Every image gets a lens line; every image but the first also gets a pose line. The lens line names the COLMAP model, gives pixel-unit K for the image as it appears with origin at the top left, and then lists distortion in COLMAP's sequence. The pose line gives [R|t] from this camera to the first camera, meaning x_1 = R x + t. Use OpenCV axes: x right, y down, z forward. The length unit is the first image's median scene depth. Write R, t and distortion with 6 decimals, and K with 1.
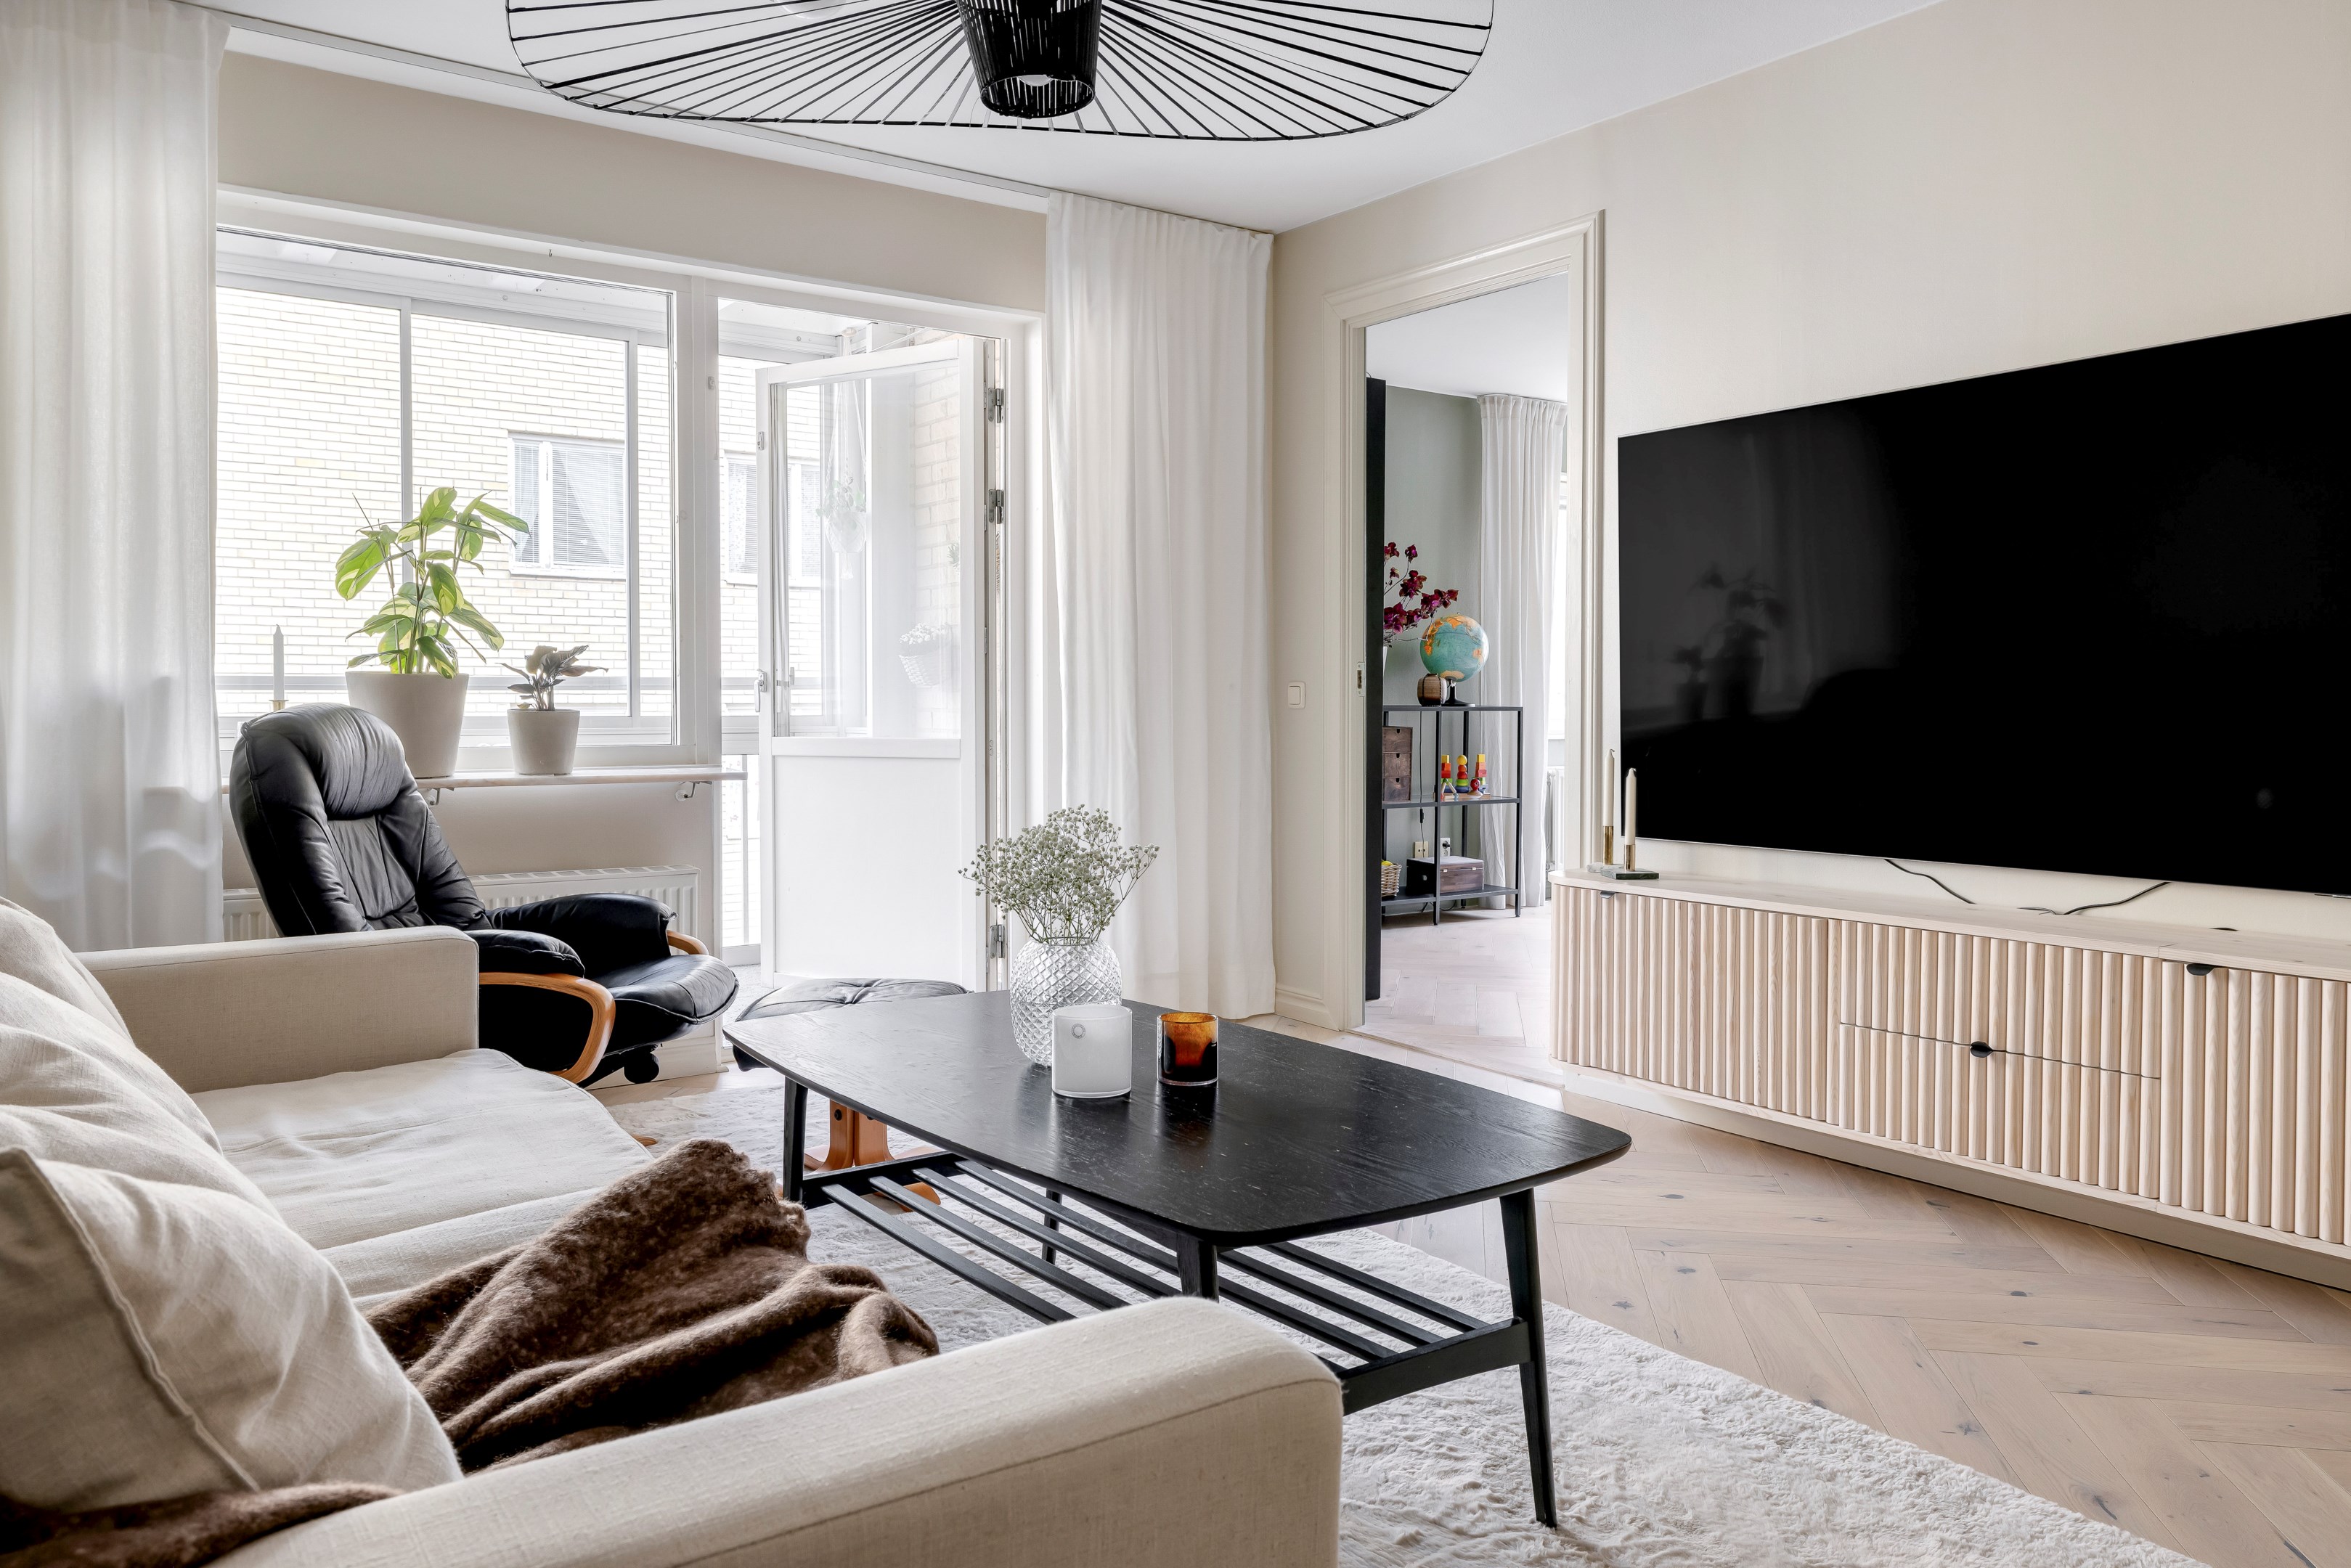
lens RADIAL K [[1628.1, 0, 1175.6], [0, 1628.1, 754.2], [0, 0, 1]] dist [0.000409, -0.000518]
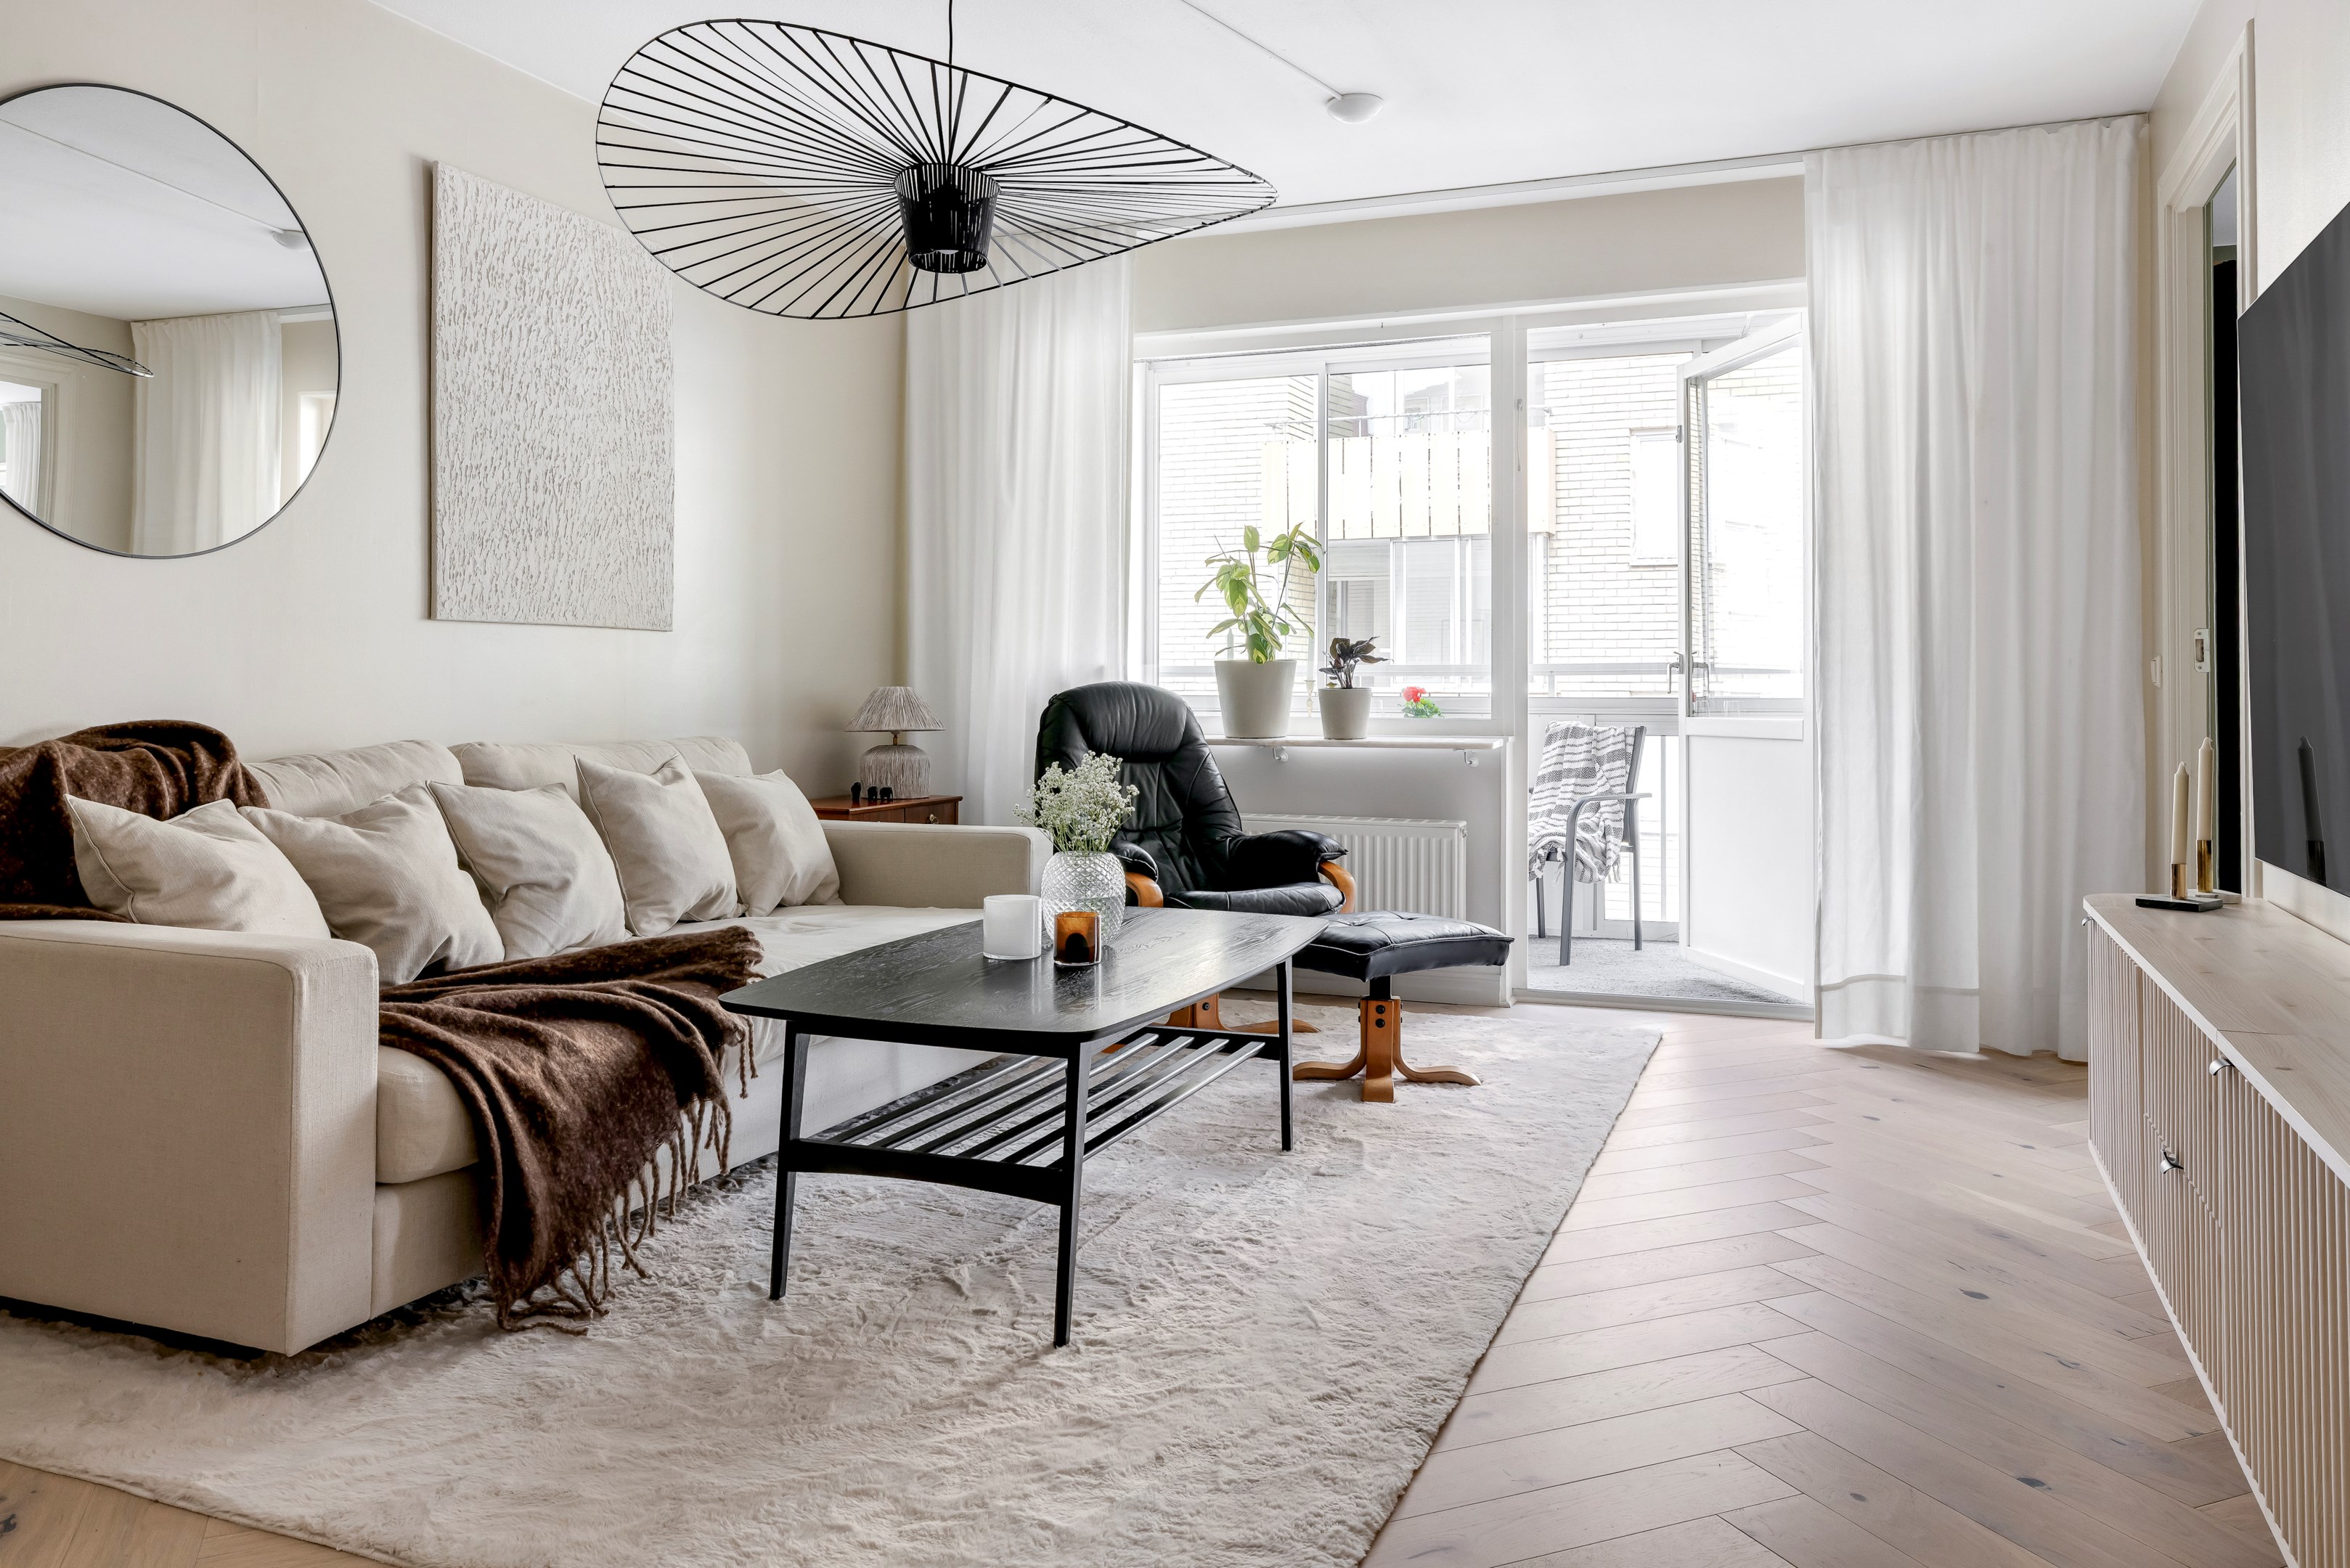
lens RADIAL K [[1693.8, 0, 1192.1], [0, 1693.8, 666.6], [0, 0, 1]] dist [-0.003823, 0.007222]
pose [[0.546872, -0.012044, -0.837130, 0.582799], [-0.028432, 0.999053, -0.032948, 0.002853], [0.836733, 0.041820, 0.546011, 0.160250]]
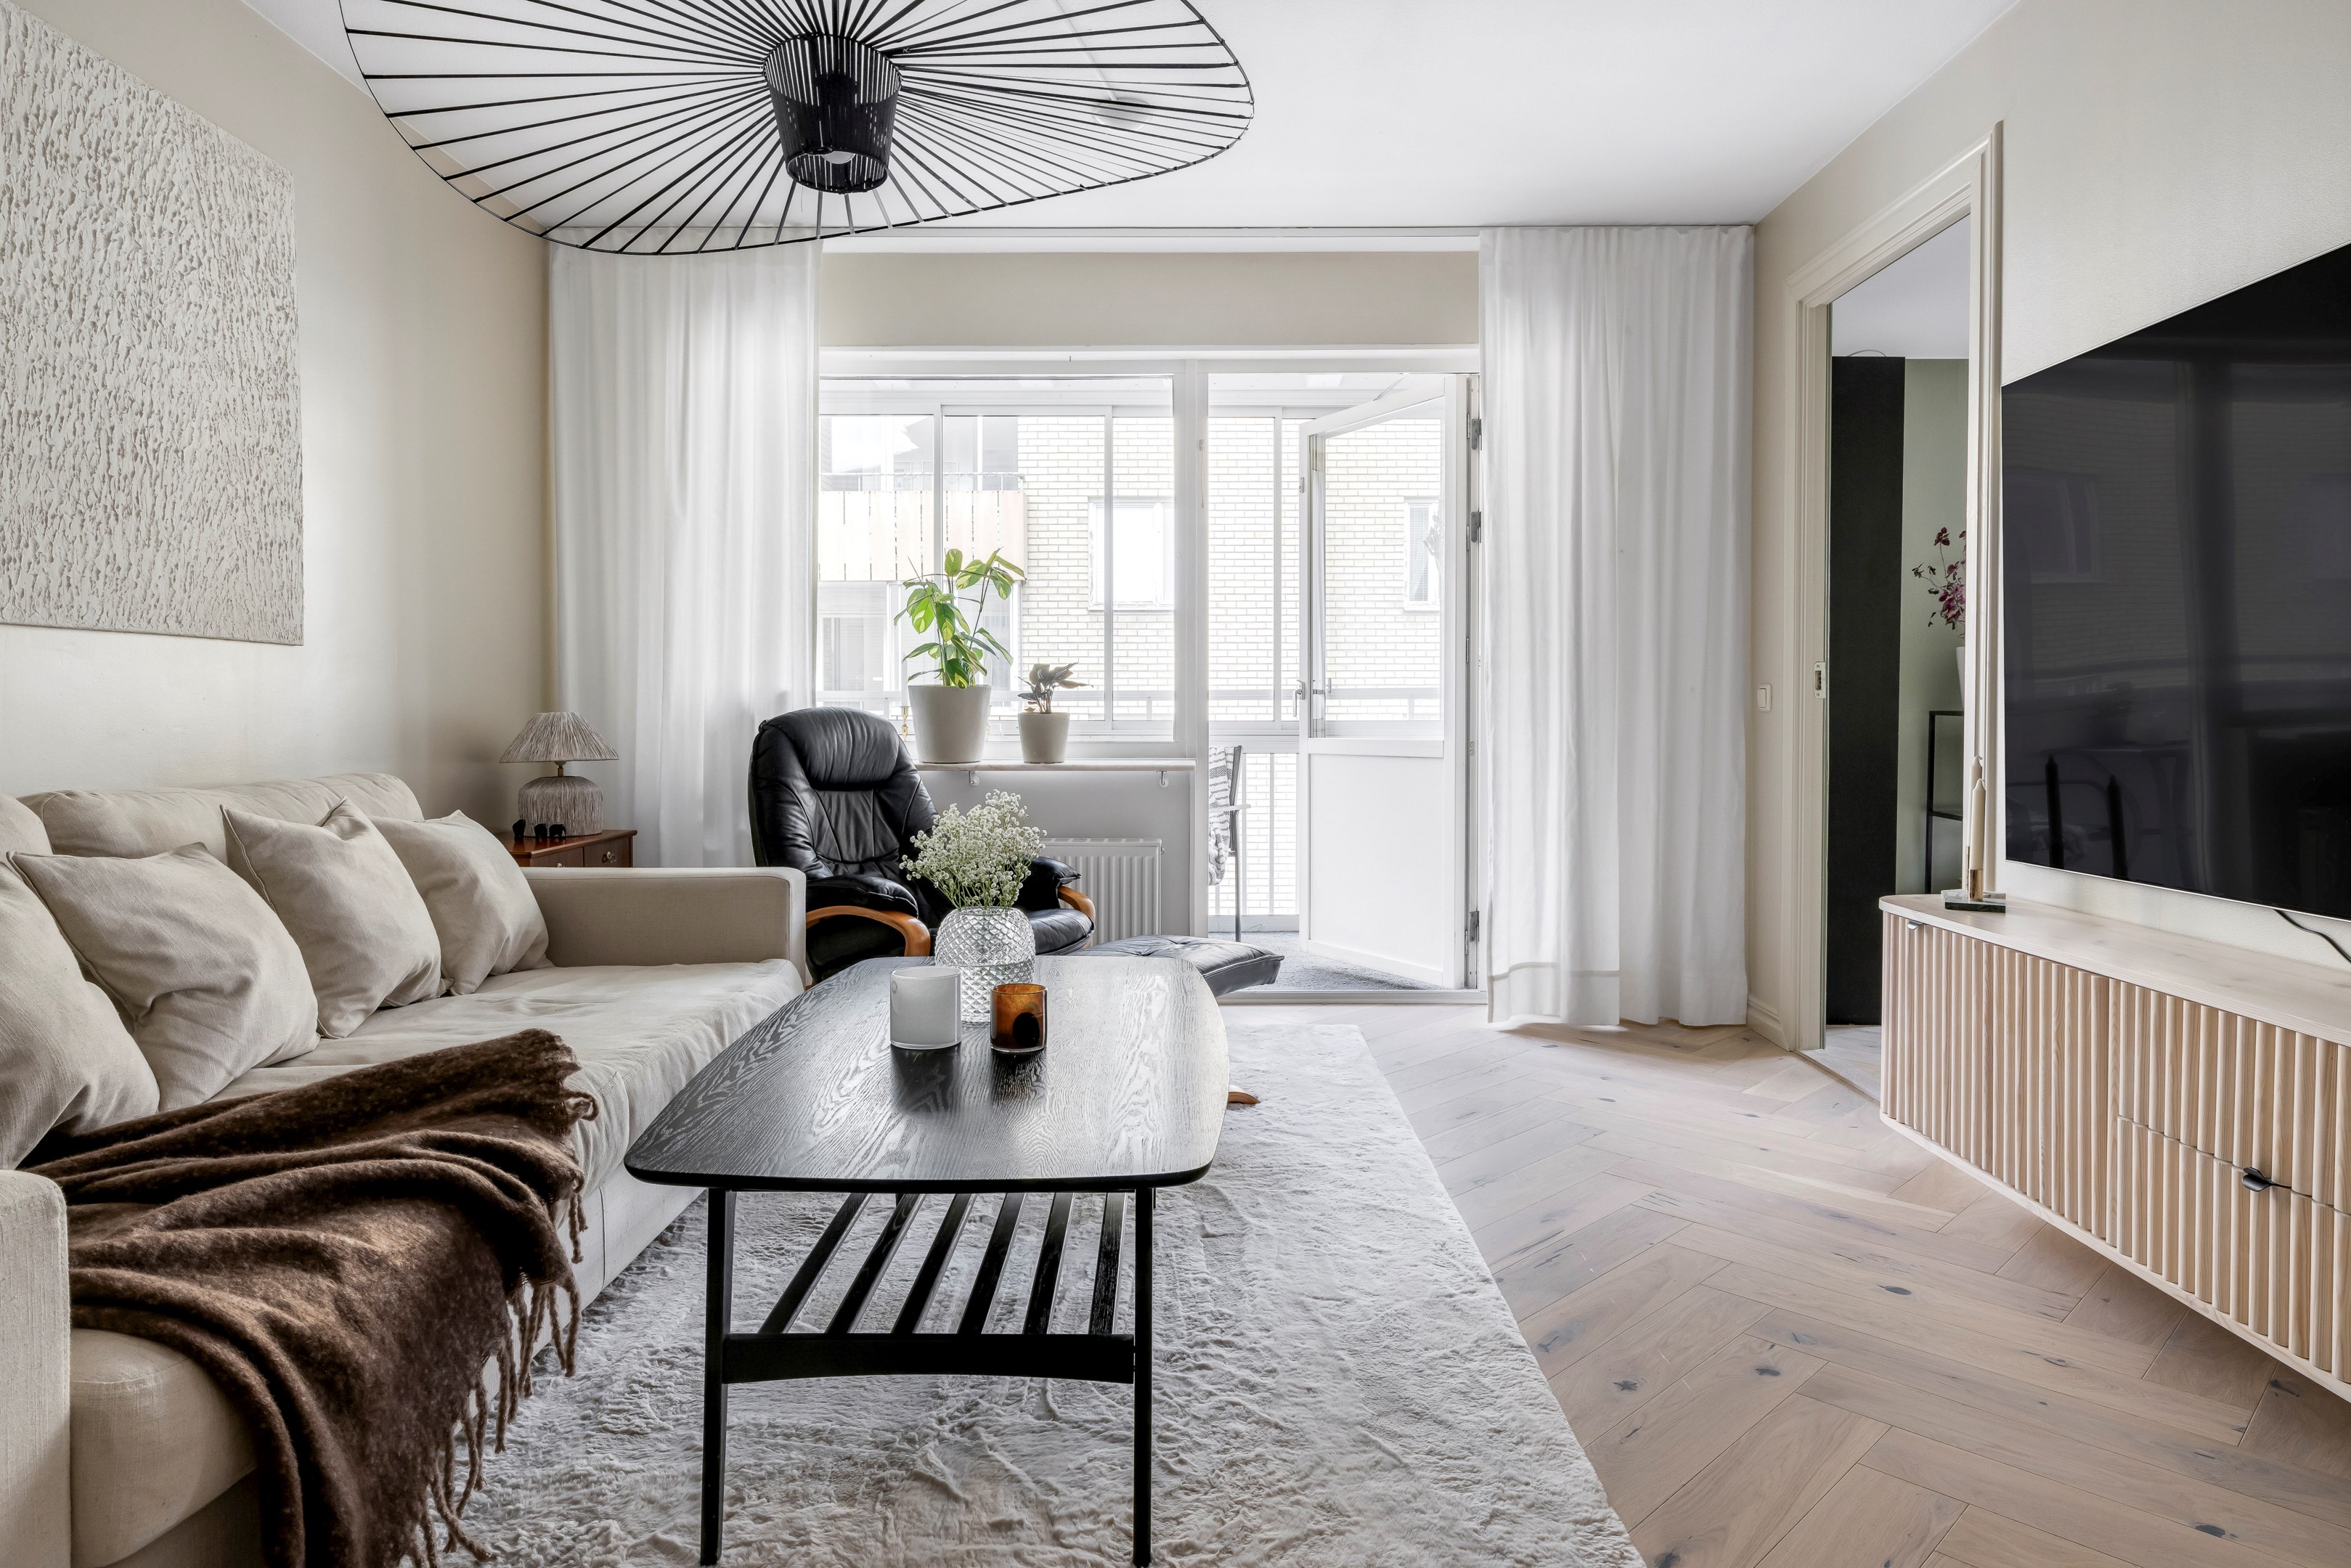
lens RADIAL K [[1378.1, 0, 1186.1], [0, 1378.1, 748.3], [0, 0, 1]] dist [-0.000865, -0.000278]
pose [[0.813027, 0.012958, -0.582082, 0.306718], [-0.017328, 0.999848, -0.001944, 0.001235], [0.581968, 0.011666, 0.813128, 0.155616]]
